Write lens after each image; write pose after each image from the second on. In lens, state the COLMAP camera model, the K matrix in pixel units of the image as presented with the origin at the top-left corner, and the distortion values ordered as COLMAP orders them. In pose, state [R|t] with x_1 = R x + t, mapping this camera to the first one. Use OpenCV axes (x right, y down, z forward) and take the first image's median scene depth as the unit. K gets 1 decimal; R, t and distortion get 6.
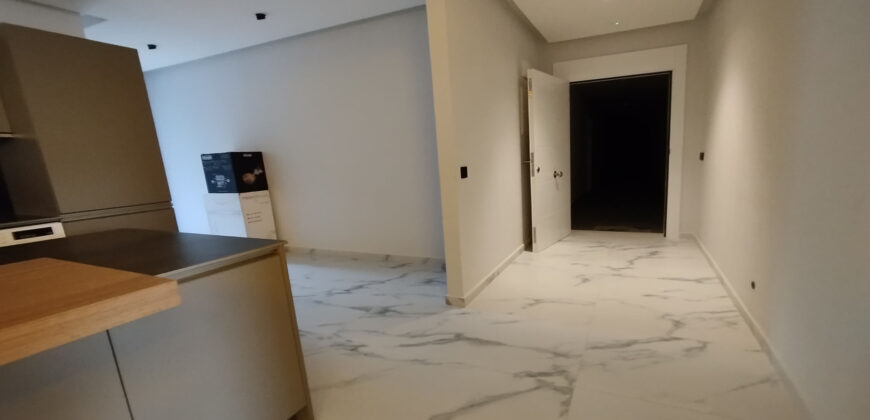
lens RADIAL K [[393.4, 0, 434.7], [0, 393.4, 237.1], [0, 0, 1]] dist [-0.002683, 0.000041]
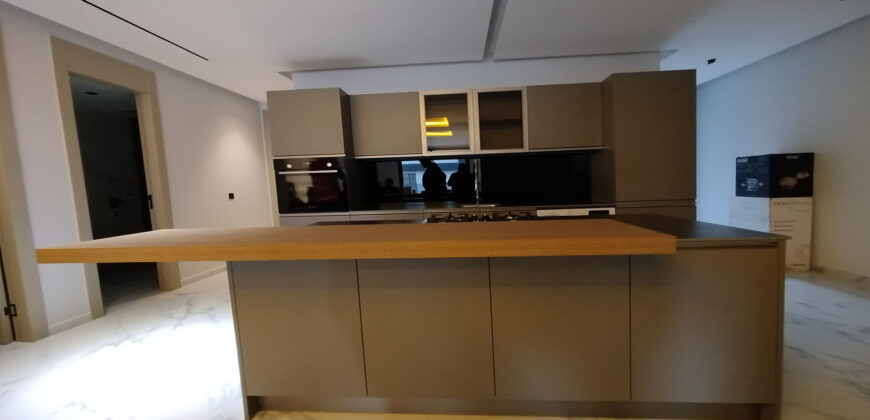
lens RADIAL K [[393.4, 0, 434.7], [0, 393.4, 237.1], [0, 0, 1]] dist [-0.002683, 0.000041]
pose [[0.374793, 0.154797, -0.914094, 0.068287], [-0.167234, 0.981077, 0.097572, 0.021433], [0.911901, 0.116299, 0.393588, -0.080161]]
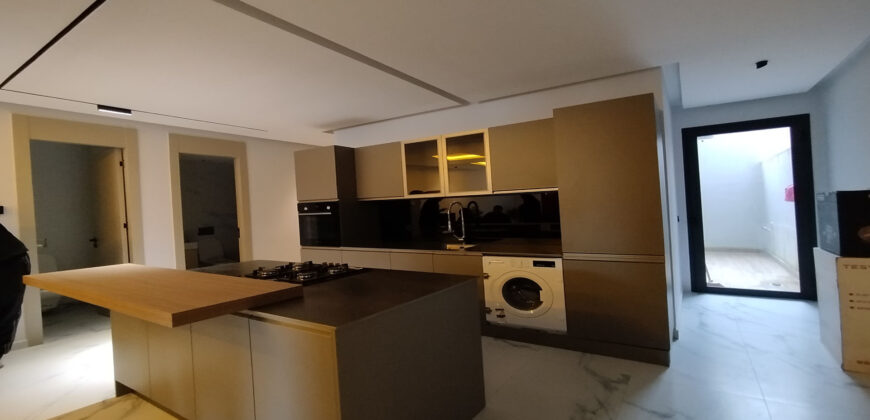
lens RADIAL K [[393.4, 0, 434.7], [0, 393.4, 237.1], [0, 0, 1]] dist [-0.002683, 0.000041]
pose [[-0.117515, 0.118112, -0.986022, 0.178206], [-0.158418, 0.977957, 0.136026, -0.123728], [0.980354, 0.172189, -0.096214, 0.425110]]
